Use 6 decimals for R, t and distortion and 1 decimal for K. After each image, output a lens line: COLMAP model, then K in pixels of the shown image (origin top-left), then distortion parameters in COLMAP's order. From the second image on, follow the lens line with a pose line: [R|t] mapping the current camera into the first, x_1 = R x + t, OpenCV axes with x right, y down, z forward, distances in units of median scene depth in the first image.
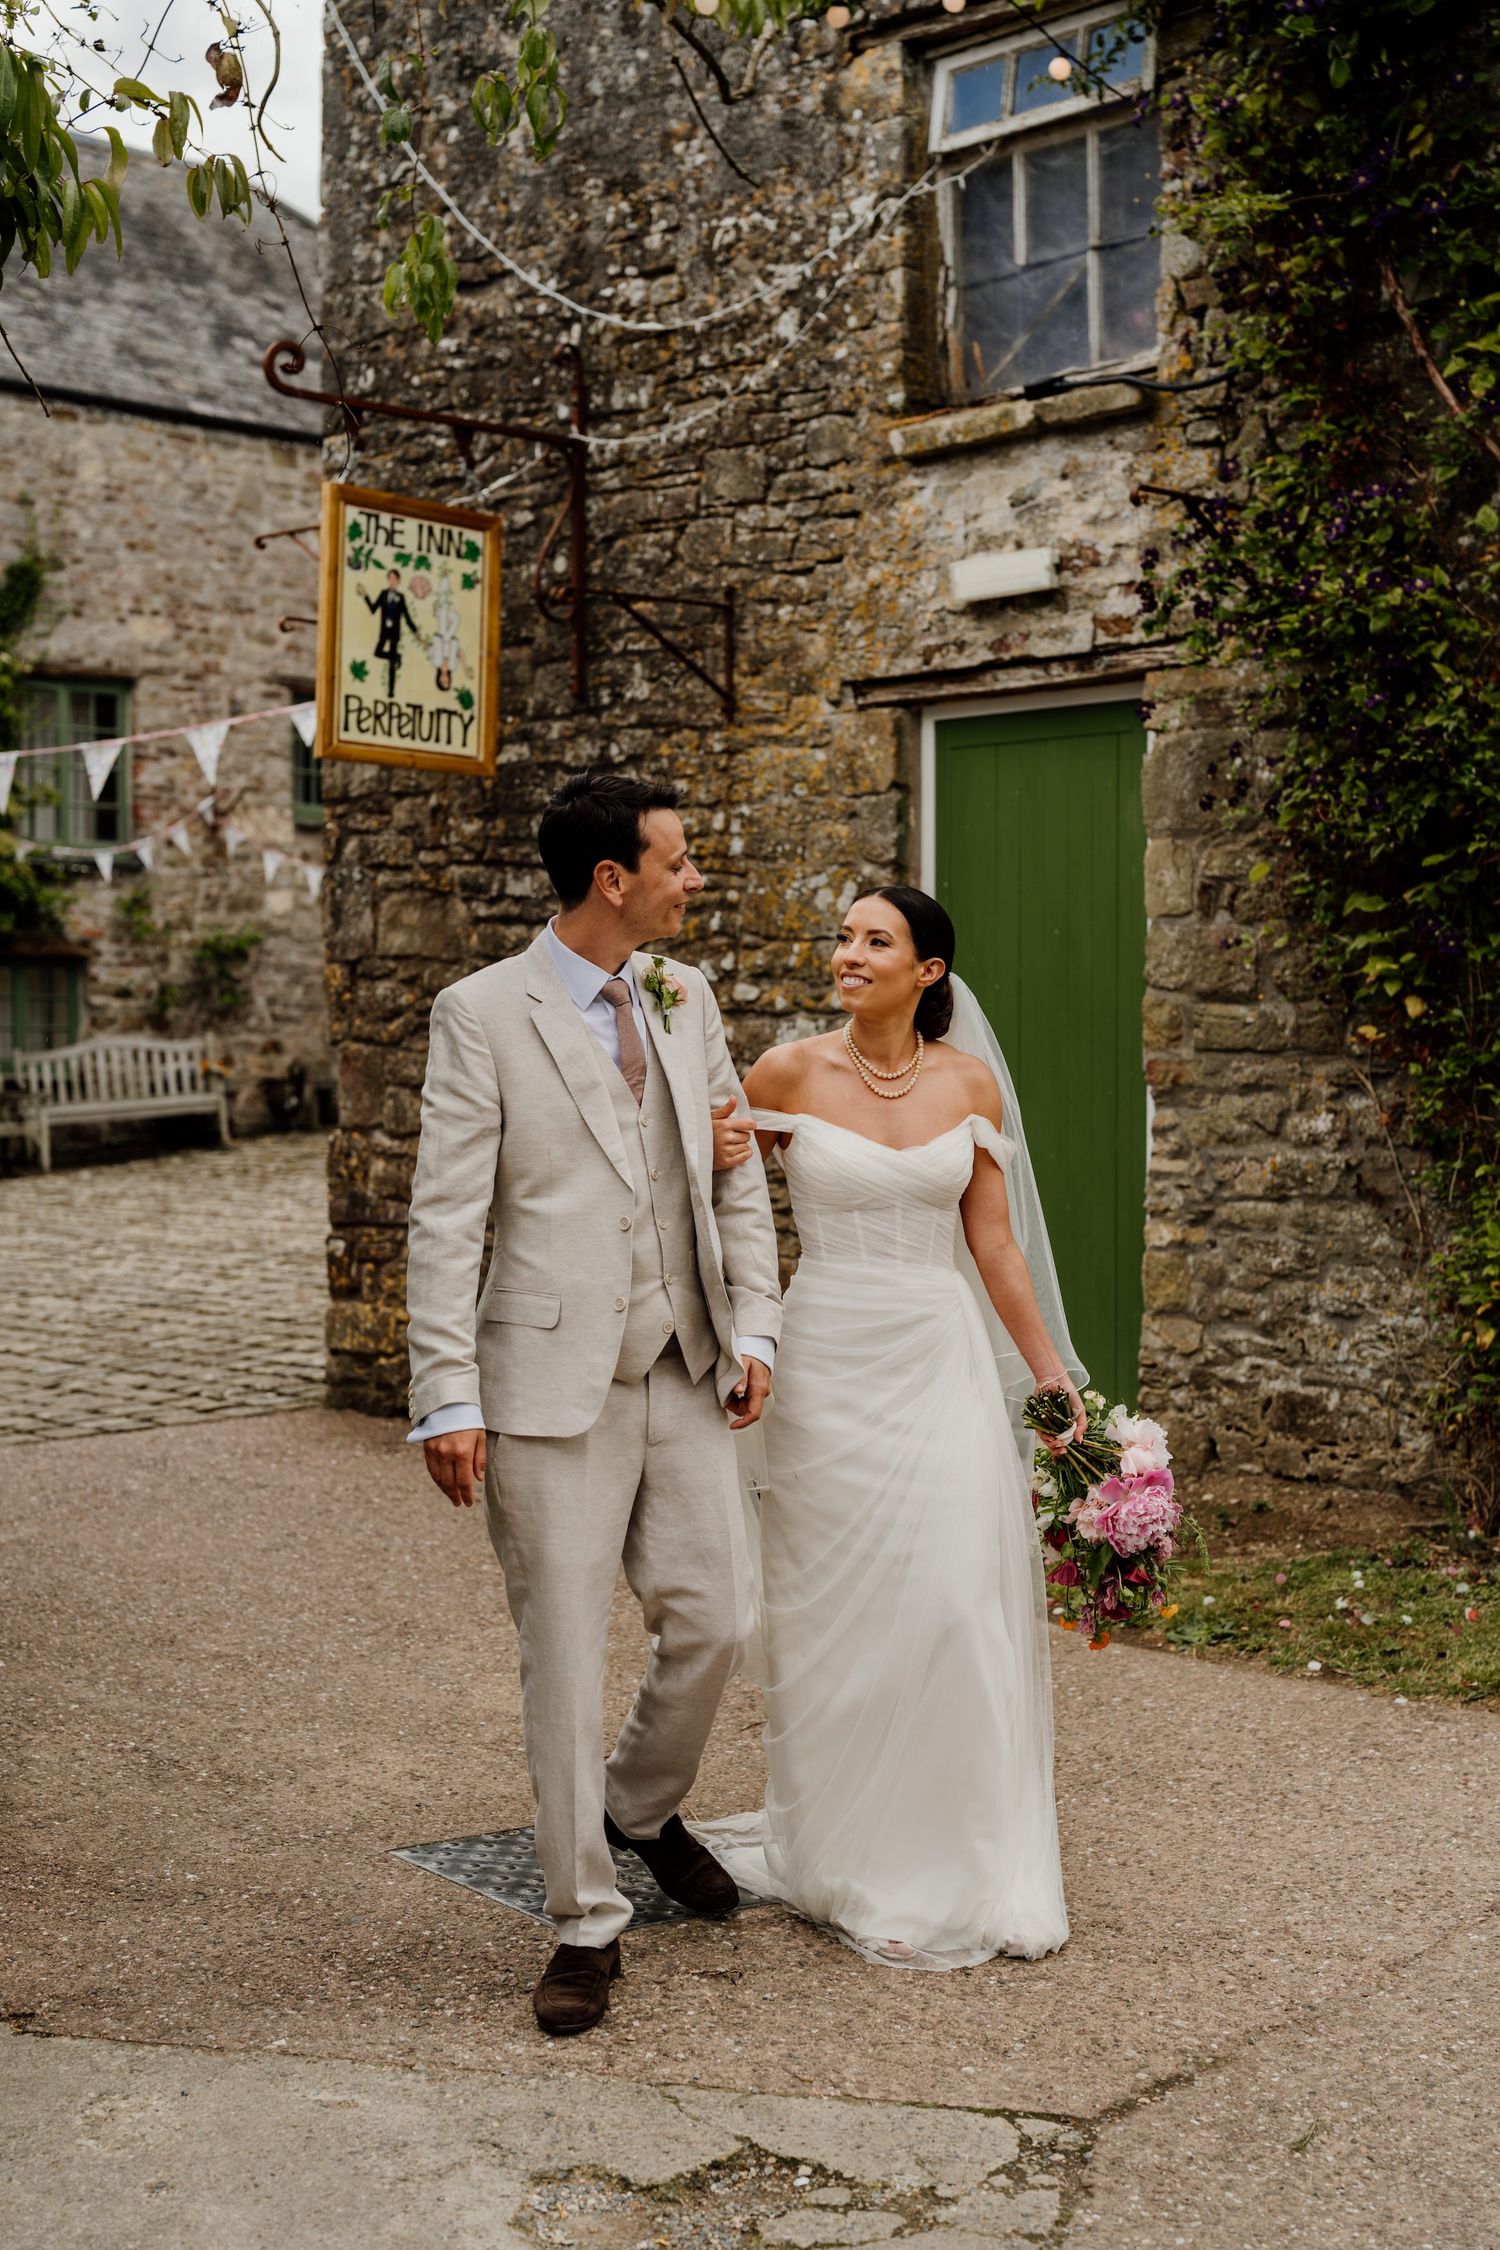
lens RADIAL K [[3158.2, 0, 748.6], [0, 3158.2, 1162.5], [0, 0, 1]] dist [0.013776, 0.082931]
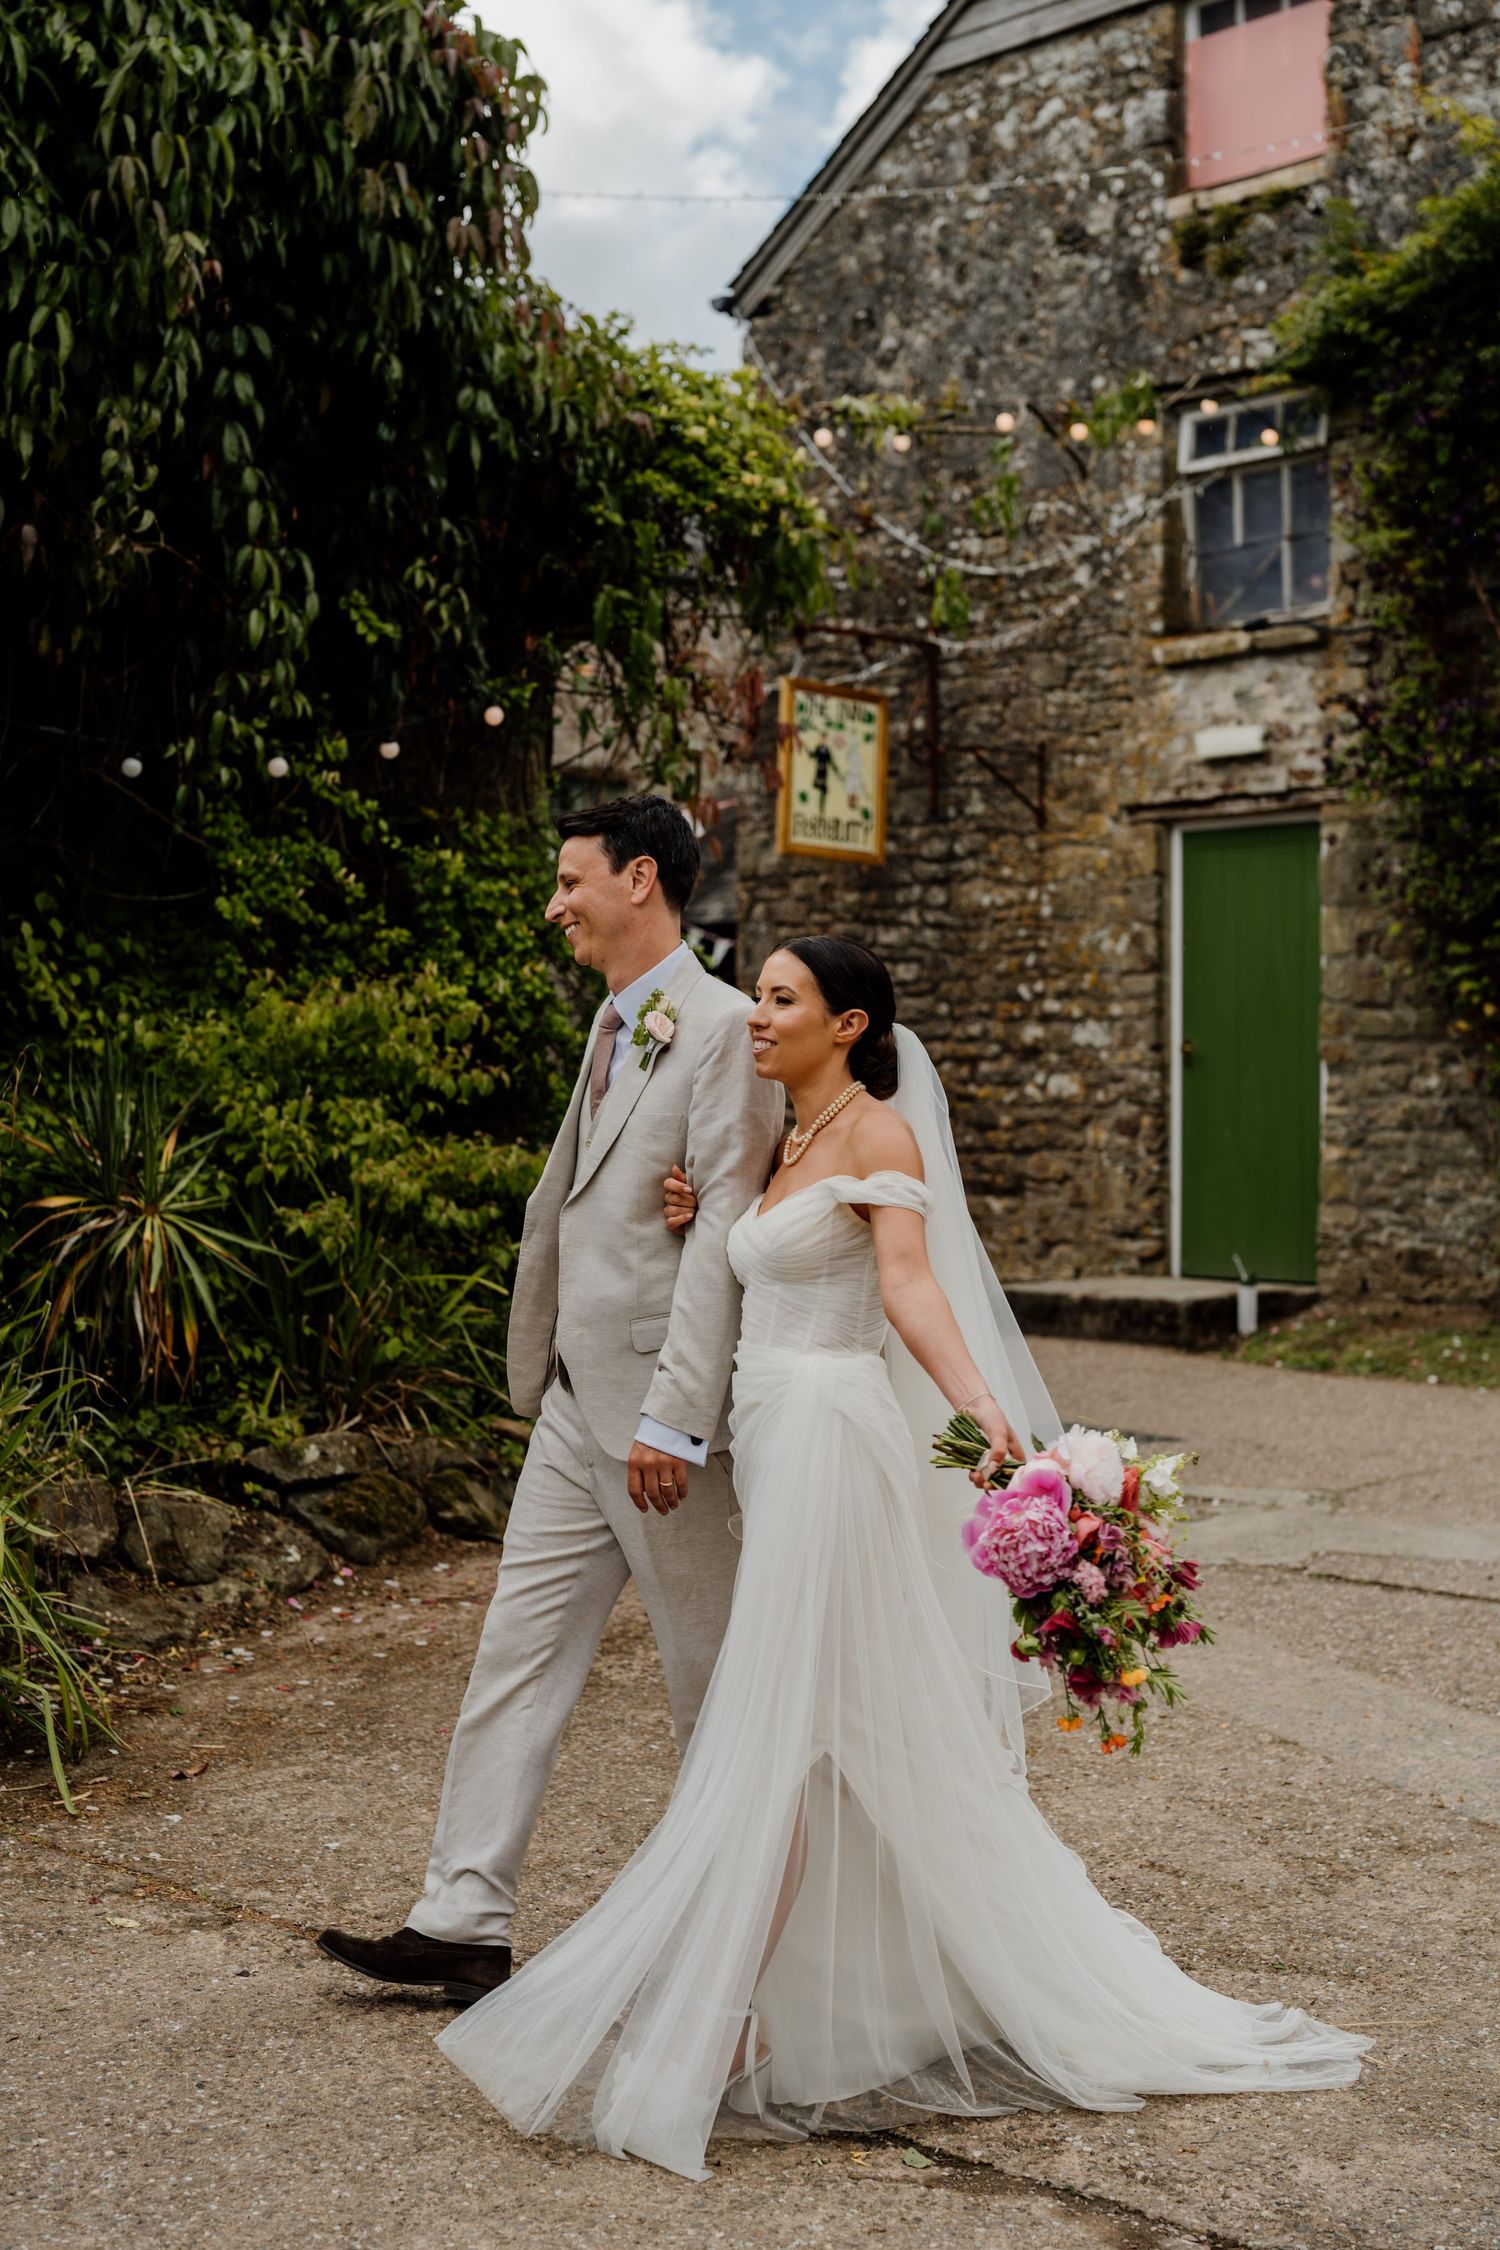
lens RADIAL K [[3225.1, 0, 750.0], [0, 3225.1, 1125.0], [0, 0, 1]] dist [0.013019, 0.076707]
pose [[0.999773, 0.003887, -0.020949, -0.120309], [-0.004531, 0.999515, -0.030816, 0.055313], [0.020819, 0.030904, 0.999306, -0.593630]]
